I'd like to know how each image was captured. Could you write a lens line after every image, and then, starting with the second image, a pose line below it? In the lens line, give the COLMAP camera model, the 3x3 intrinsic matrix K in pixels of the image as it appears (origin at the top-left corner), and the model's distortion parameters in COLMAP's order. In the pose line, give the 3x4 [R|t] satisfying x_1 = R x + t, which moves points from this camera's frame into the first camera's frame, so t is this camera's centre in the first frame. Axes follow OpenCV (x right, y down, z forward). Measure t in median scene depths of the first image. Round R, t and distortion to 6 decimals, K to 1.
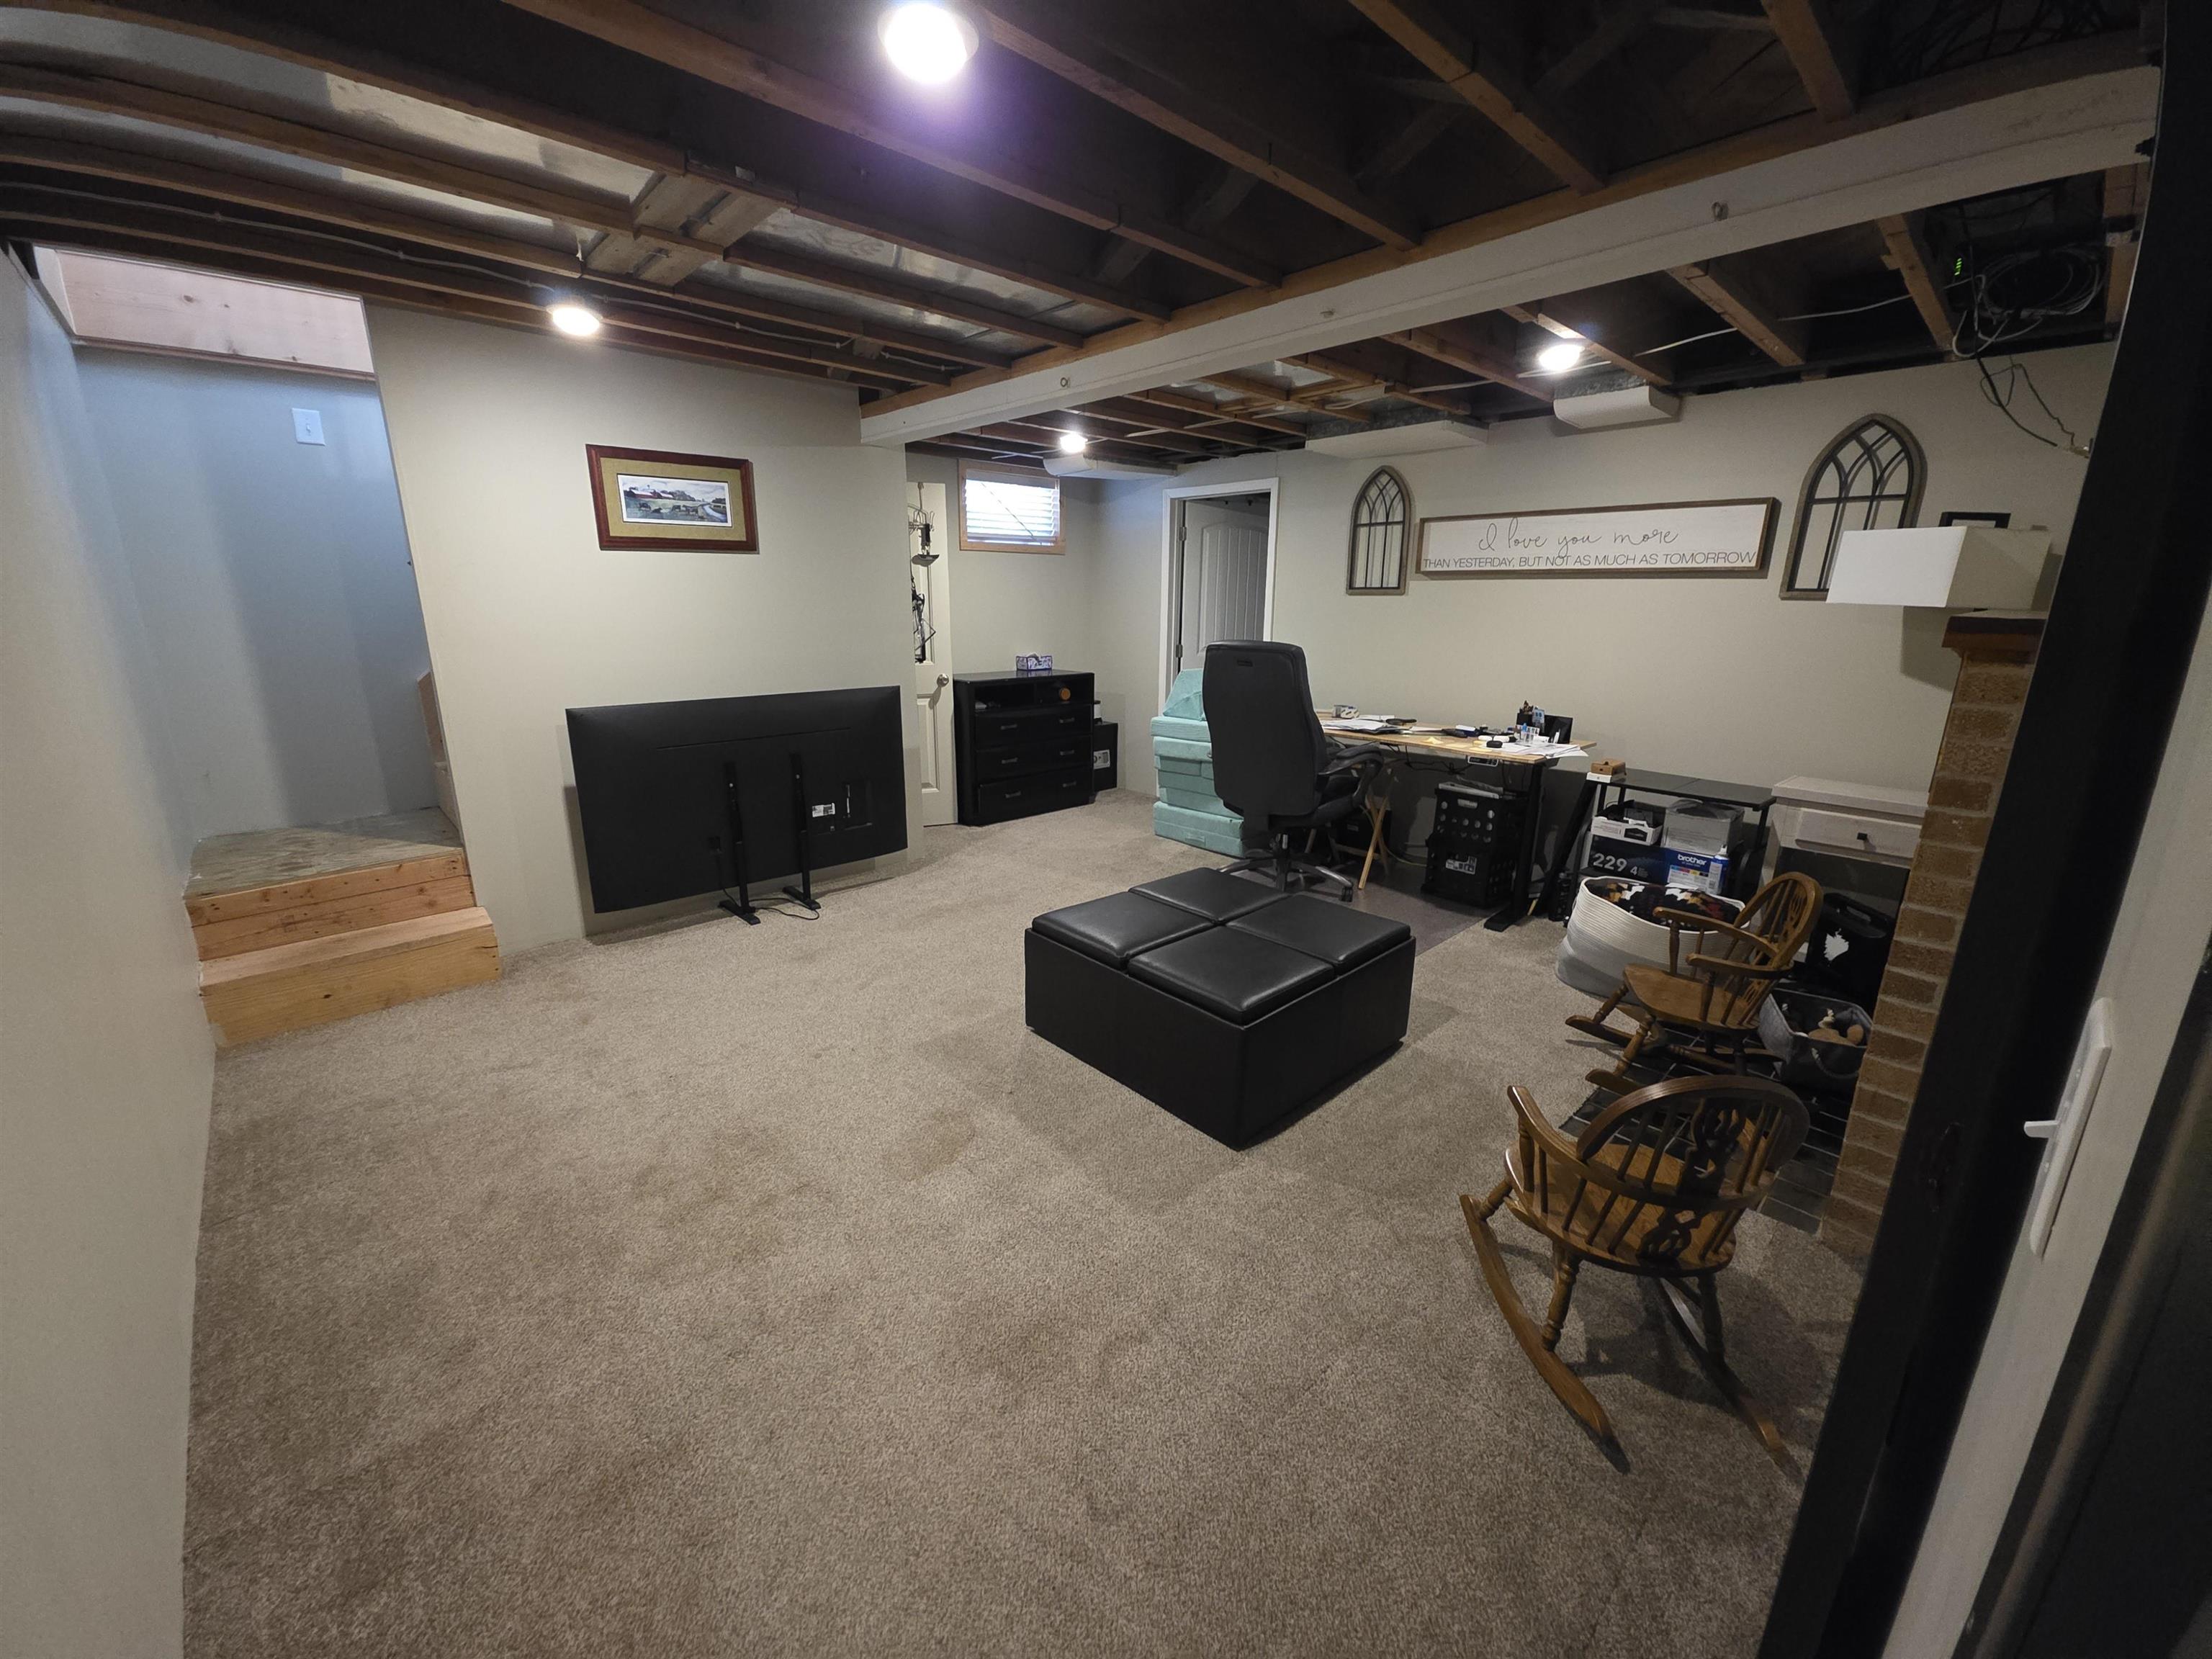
lens RADIAL K [[874.2, 0, 1095.2], [0, 874.2, 825.3], [0, 0, 1]] dist [0.003565, -0.003219]
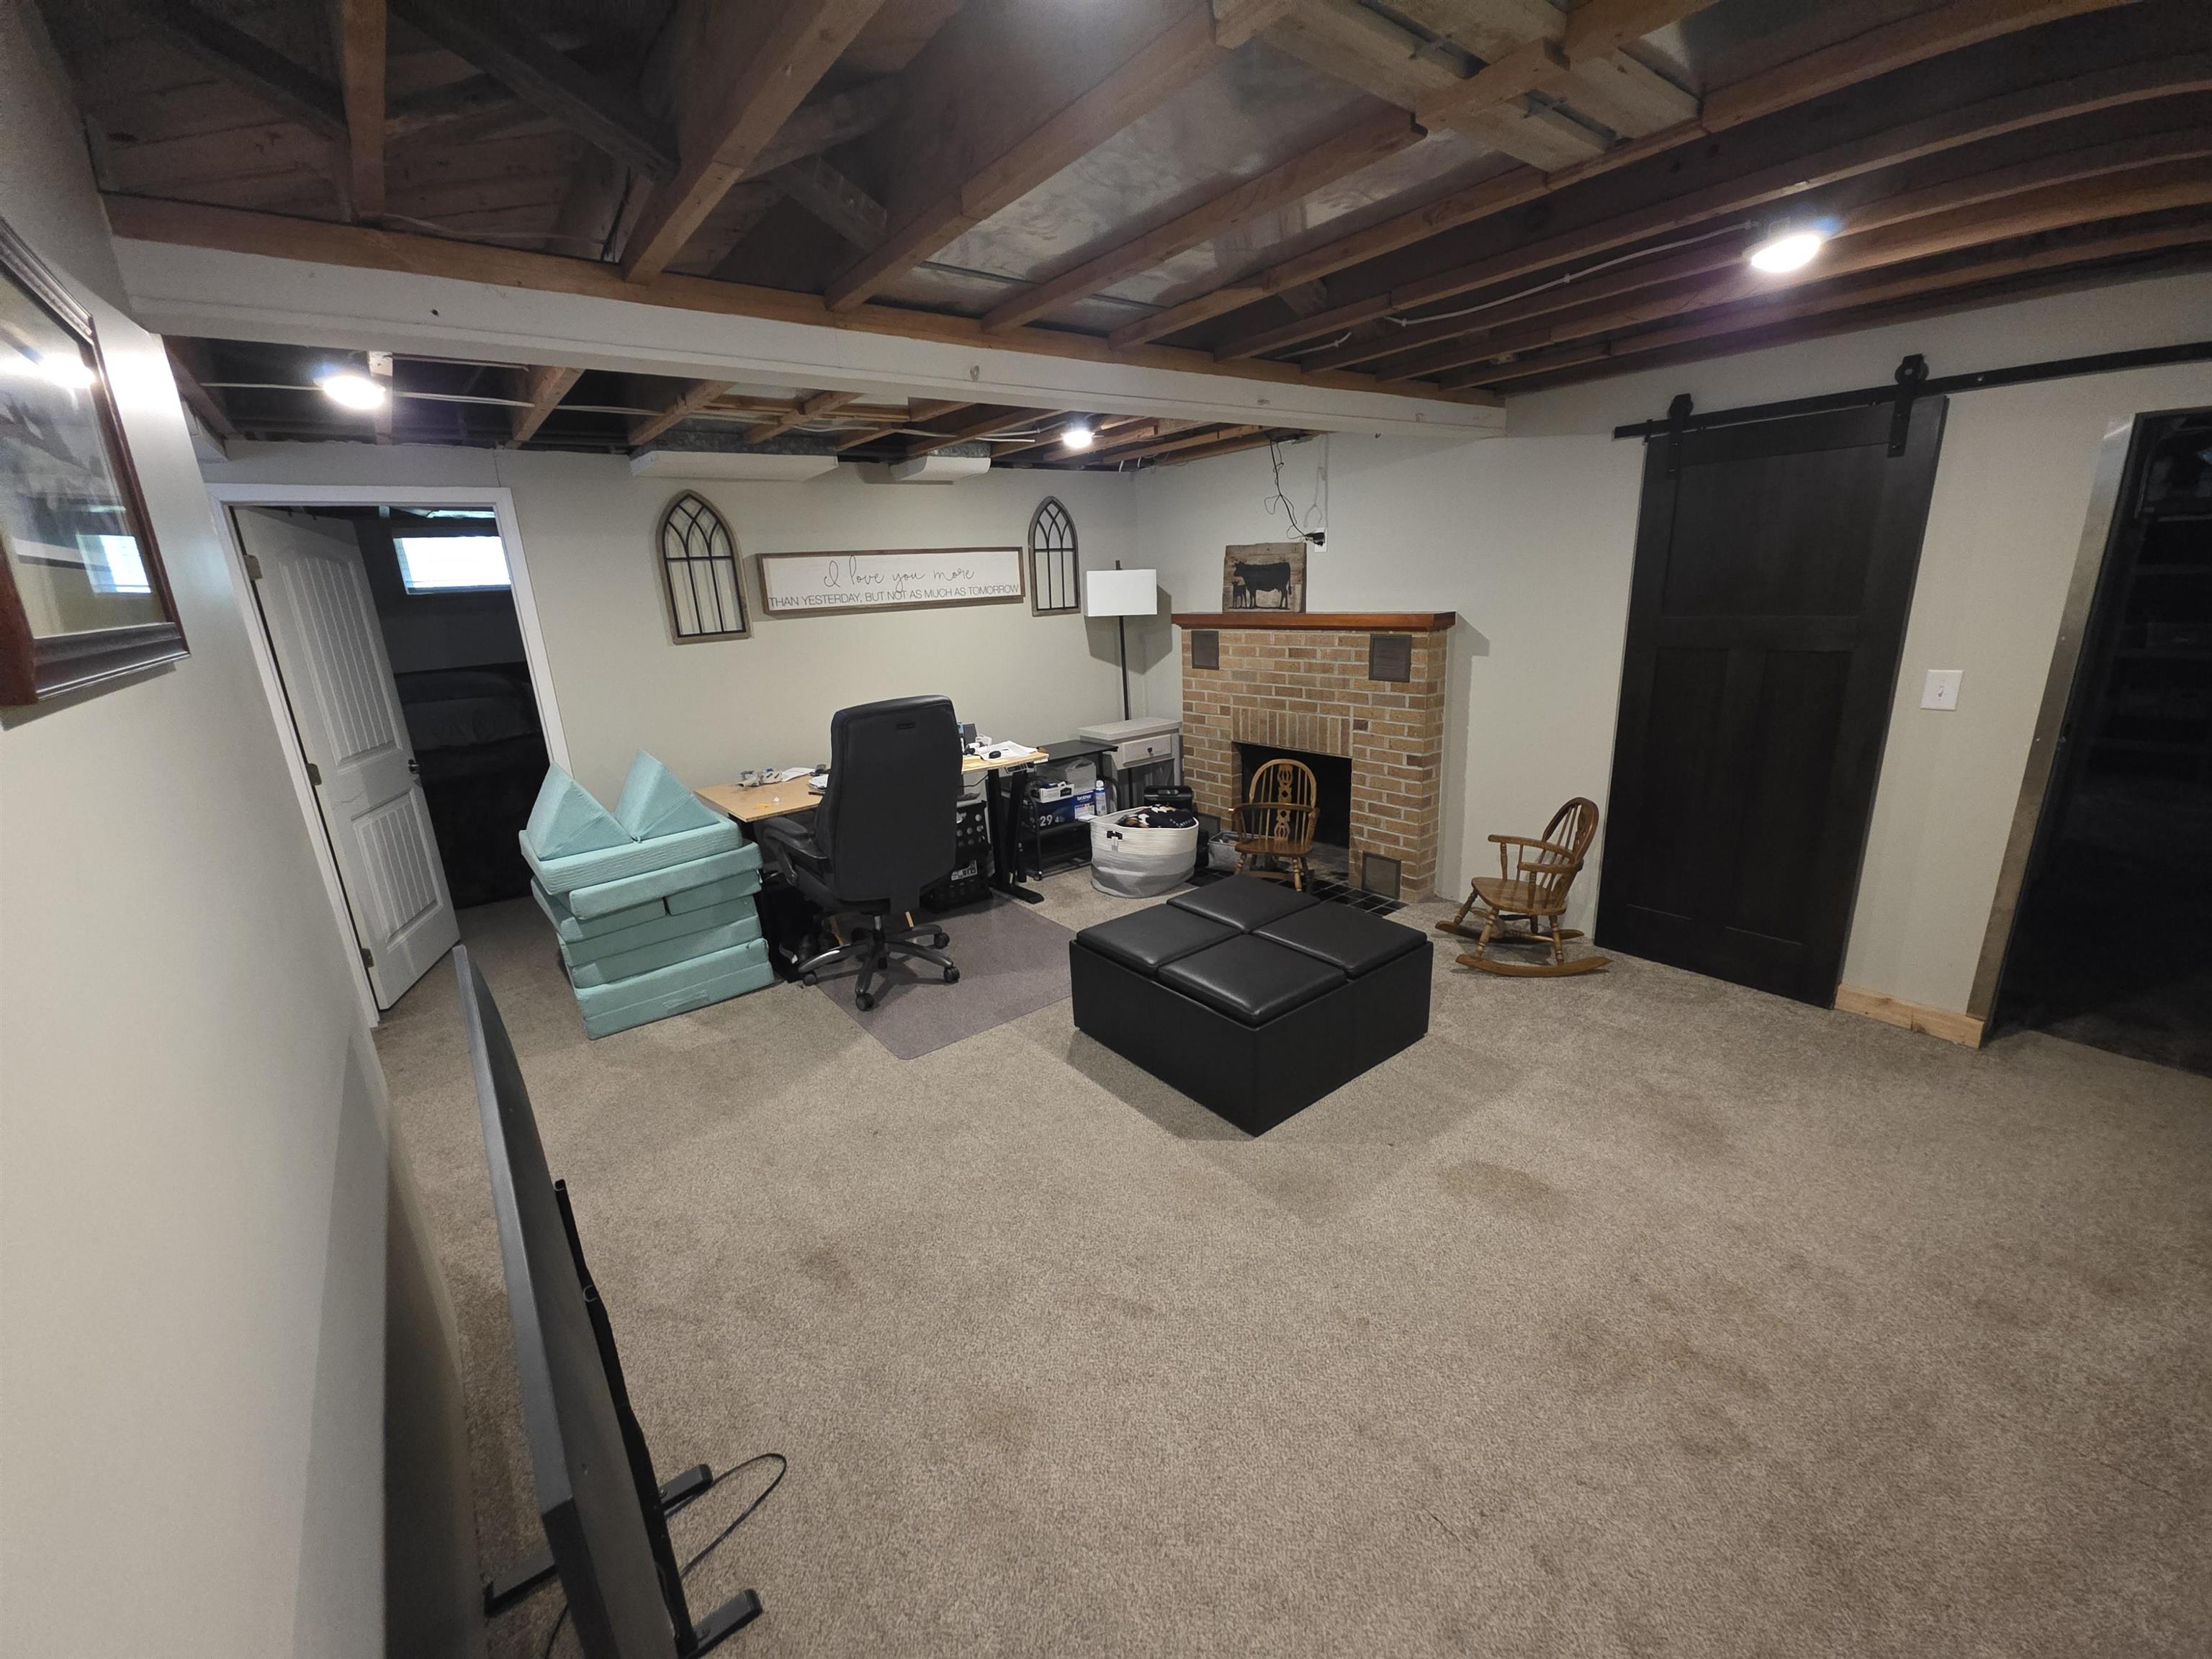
lens RADIAL K [[874.2, 0, 1095.2], [0, 874.2, 820.4], [0, 0, 1]] dist [0.003565, -0.003219]
pose [[0.081082, -0.280190, 0.956514, -0.602056], [0.304159, 0.920853, 0.243961, -0.233190], [-0.949164, 0.271151, 0.159887, 0.660032]]
